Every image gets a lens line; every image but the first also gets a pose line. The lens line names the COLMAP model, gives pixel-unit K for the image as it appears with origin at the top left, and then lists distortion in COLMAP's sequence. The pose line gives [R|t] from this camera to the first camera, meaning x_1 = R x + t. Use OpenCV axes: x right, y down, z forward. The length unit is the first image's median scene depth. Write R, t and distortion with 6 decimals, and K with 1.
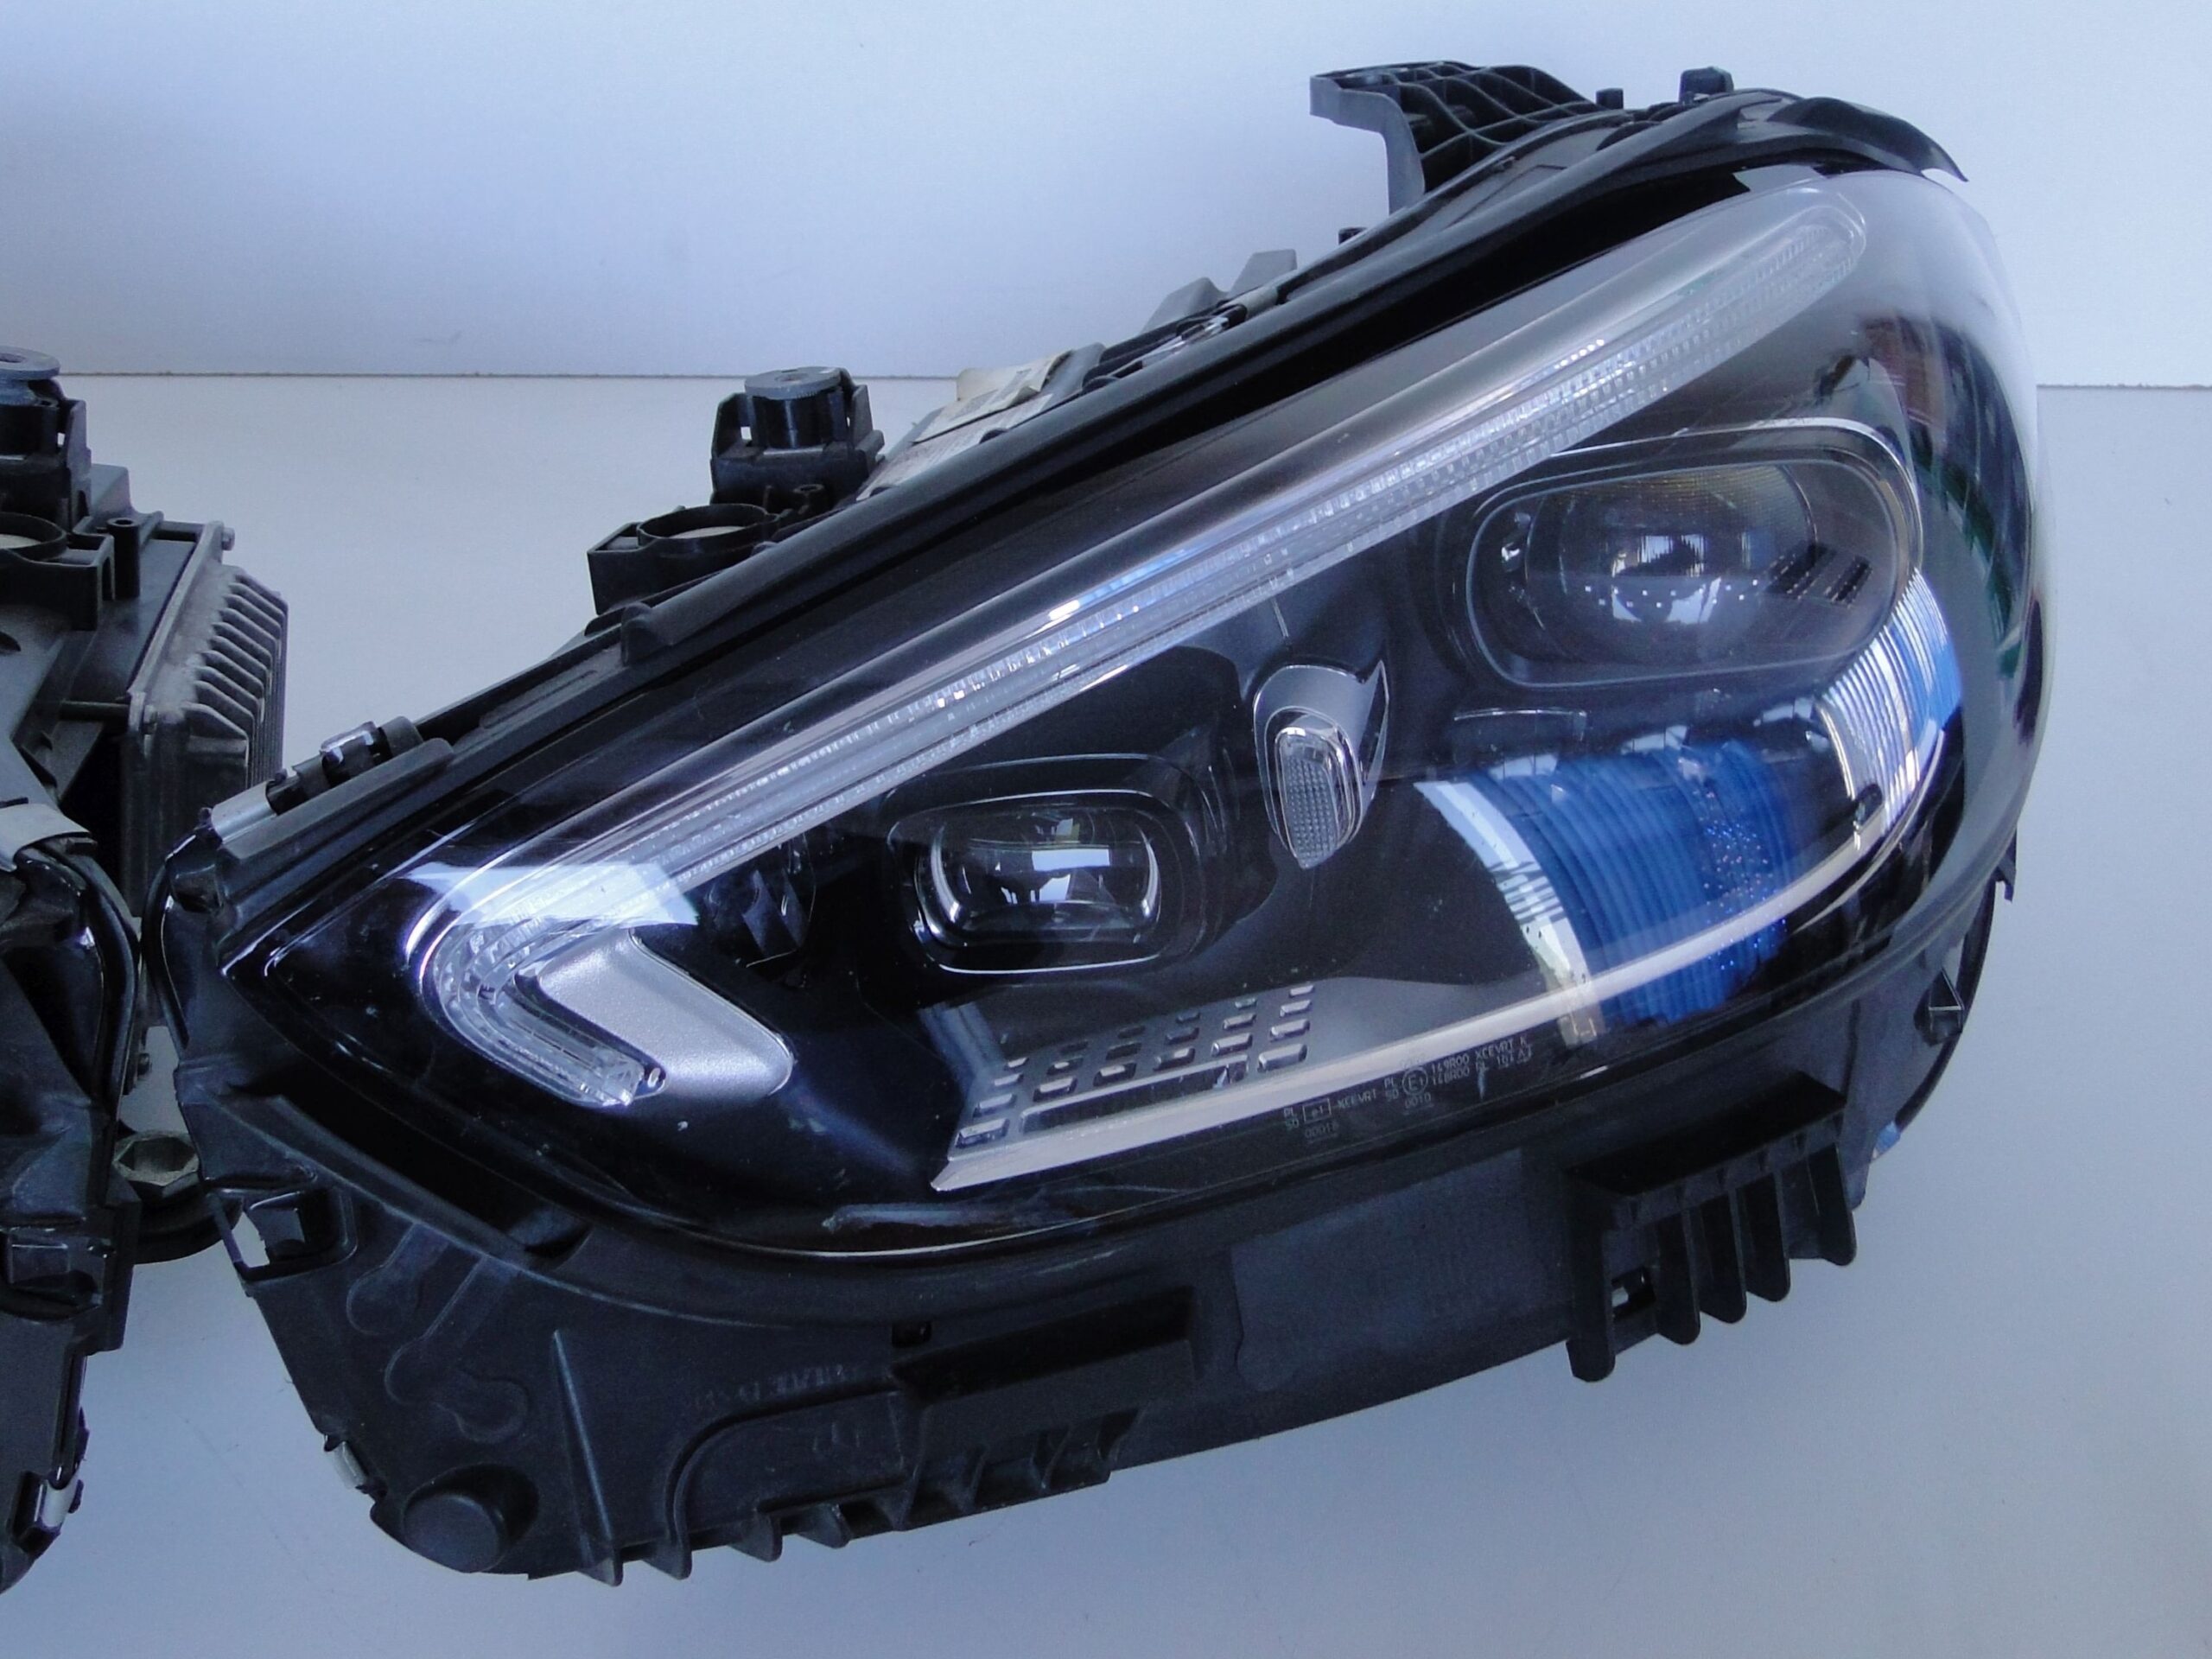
lens RADIAL K [[1593.5, 0, 1109.8], [0, 1593.5, 812.9], [0, 0, 1]] dist [-0.000764, -0.000181]
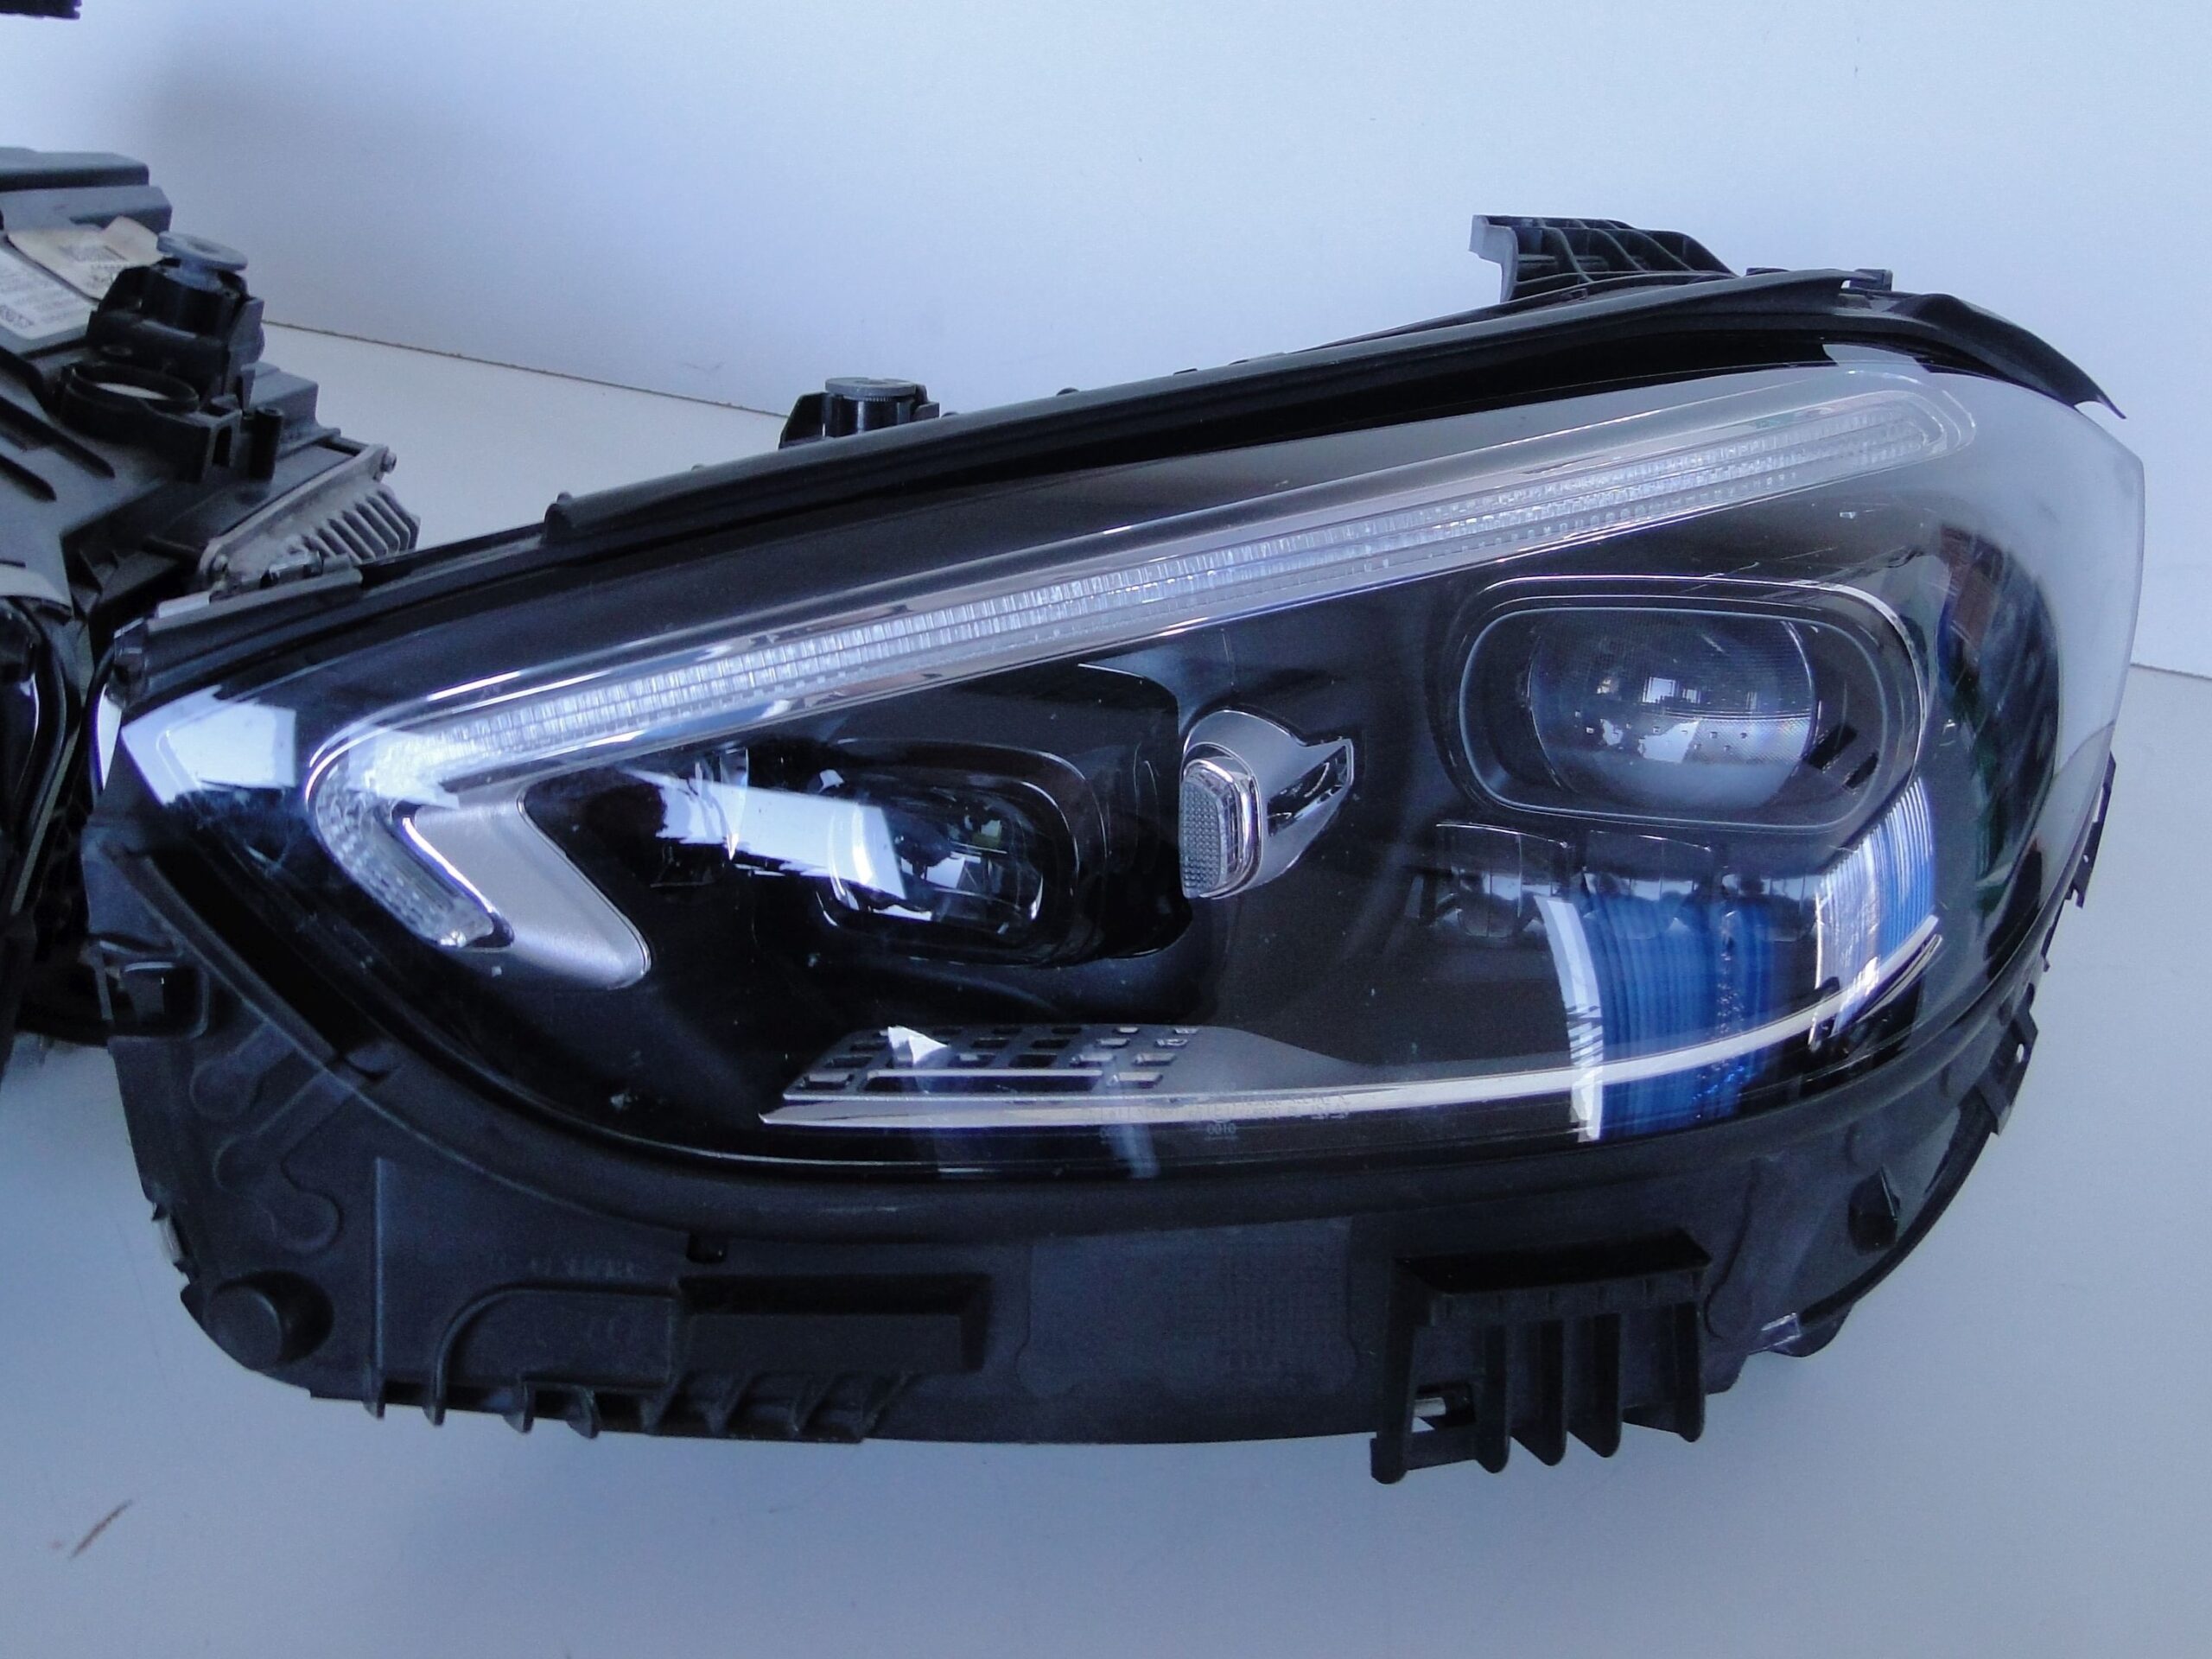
lens RADIAL K [[1606.9, 0, 1106.0], [0, 1606.9, 829.5], [0, 0, 1]] dist [-0.004502, -0.003431]
pose [[0.972863, 0.199748, -0.116781, 0.193163], [-0.207464, 0.976520, -0.058022, 0.066675], [0.102450, 0.080675, 0.991461, -0.026558]]
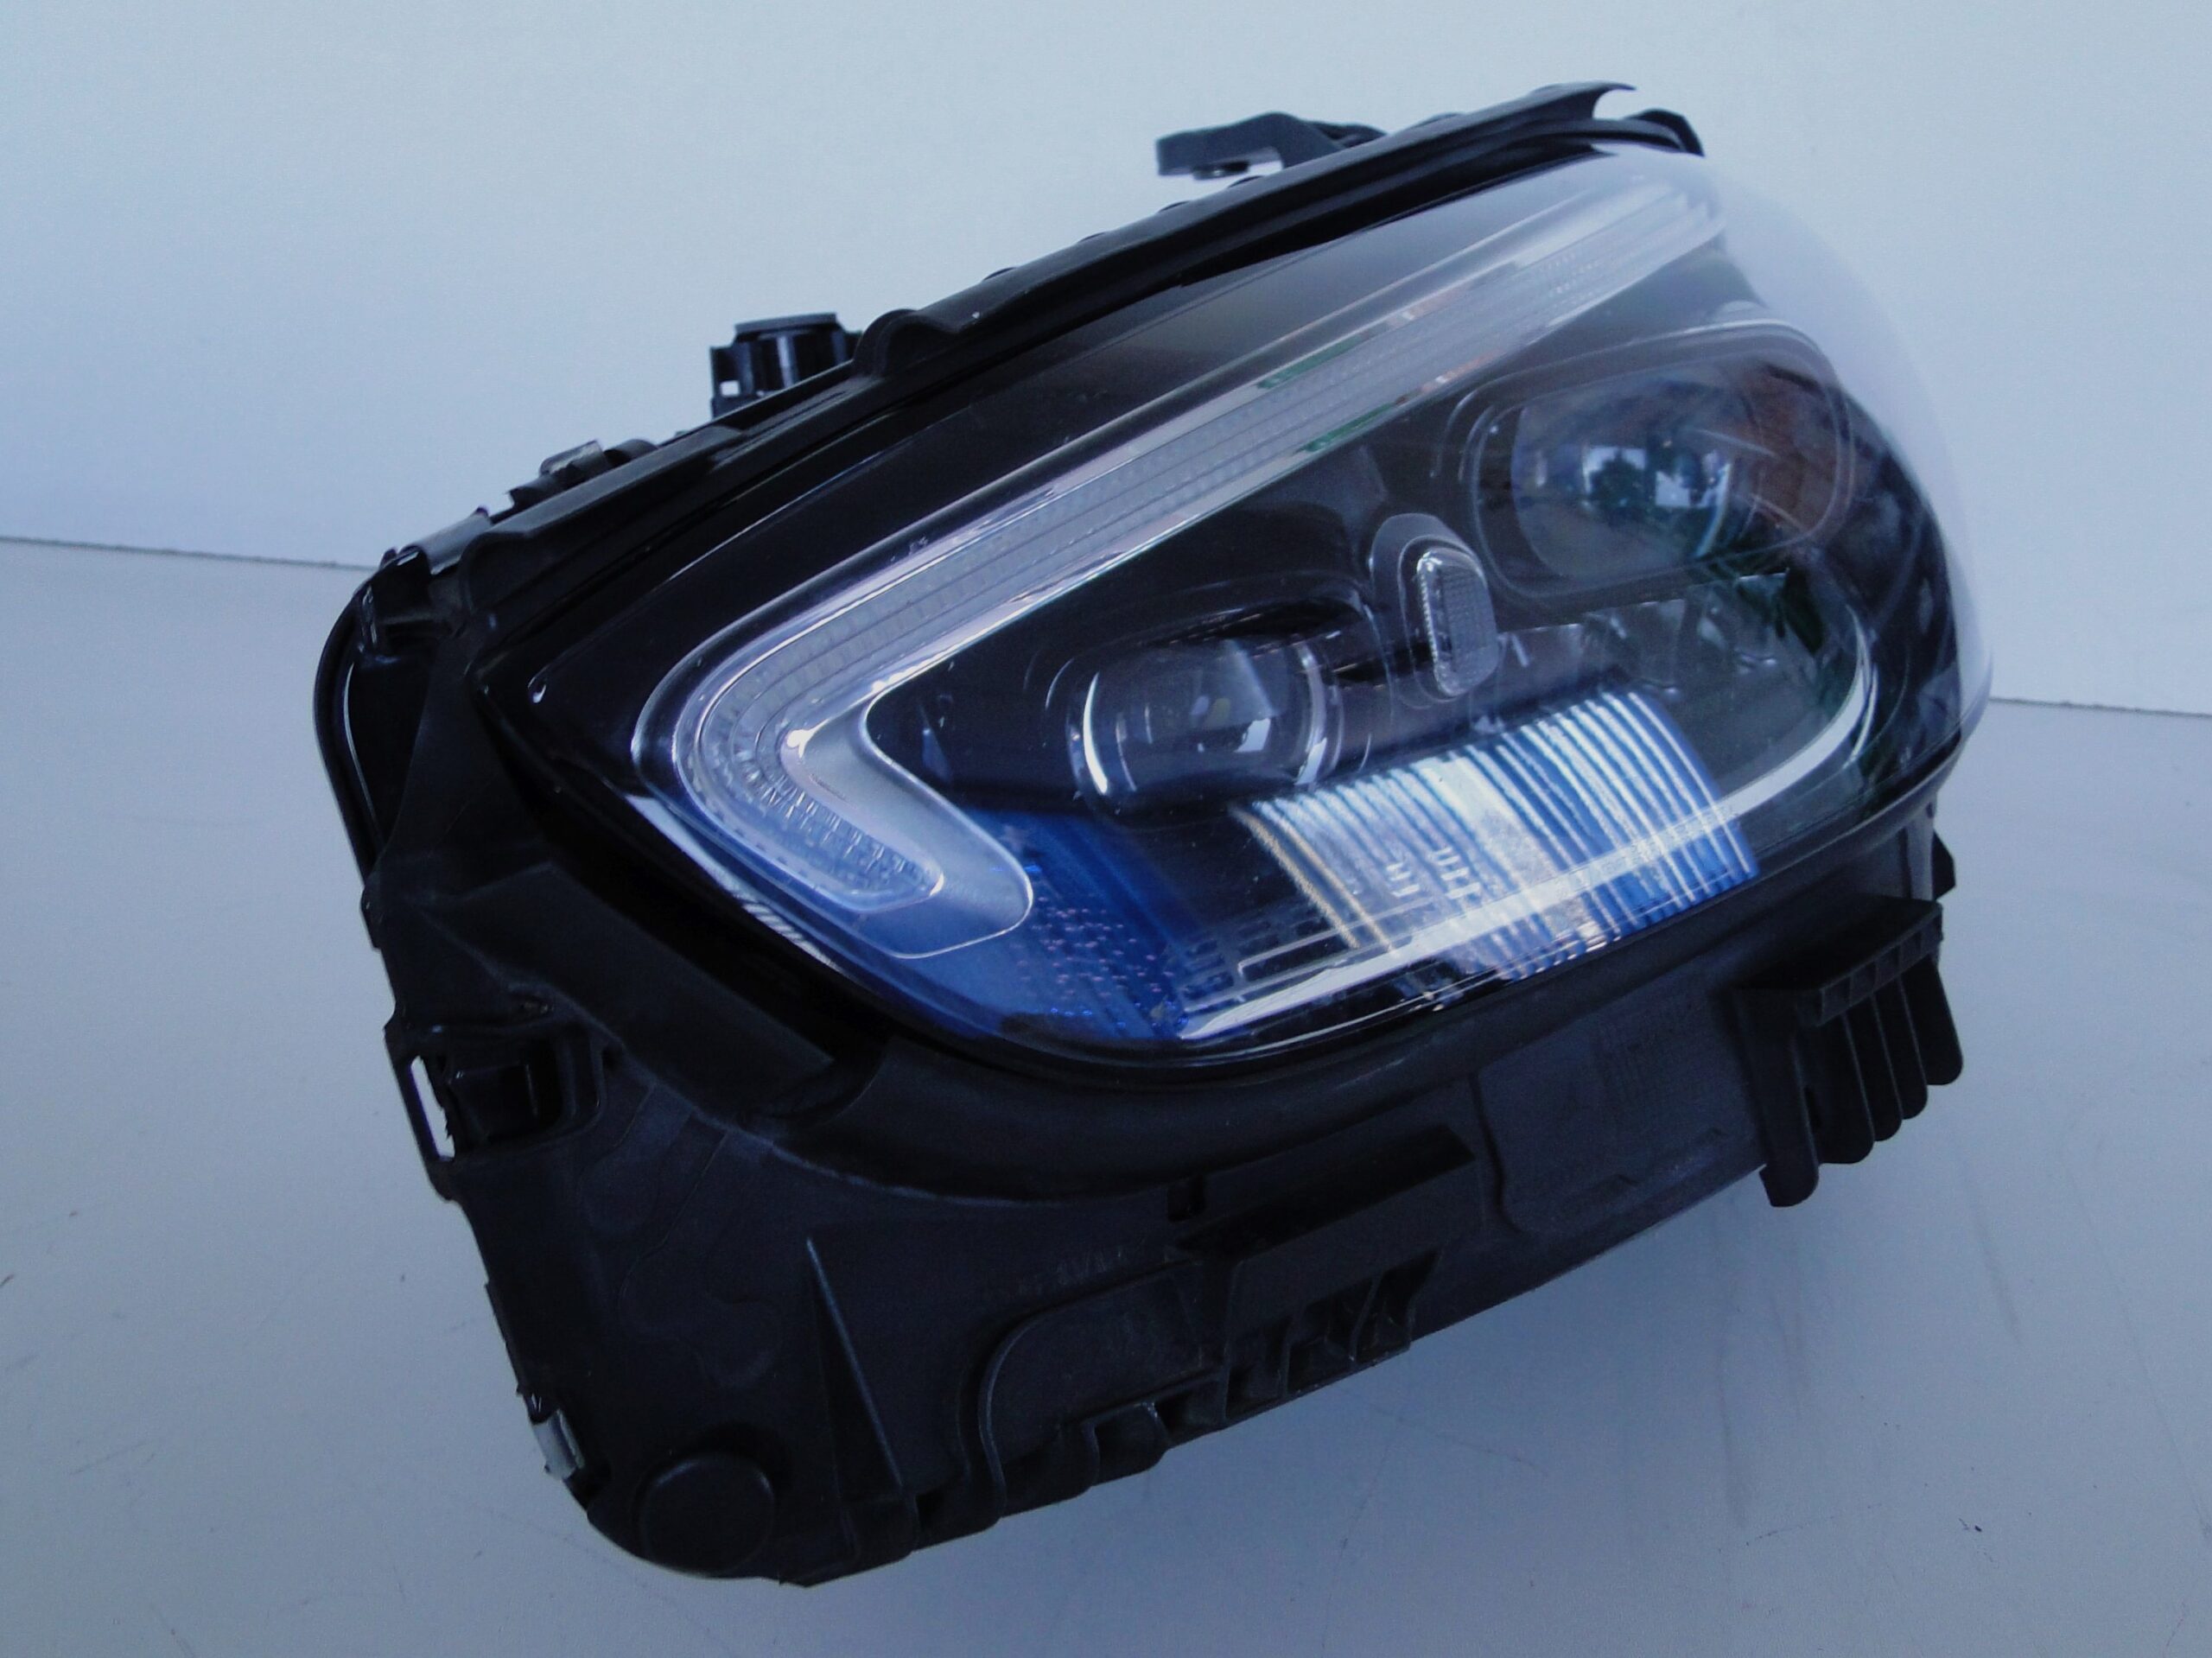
lens RADIAL K [[1593.4, 0, 1109.8], [0, 1593.4, 812.4], [0, 0, 1]] dist [-0.000764, -0.000181]
pose [[0.967019, -0.089382, 0.238507, -0.352154], [0.124124, 0.983061, -0.134847, 0.228702], [-0.222414, 0.160004, 0.961733, 0.137152]]
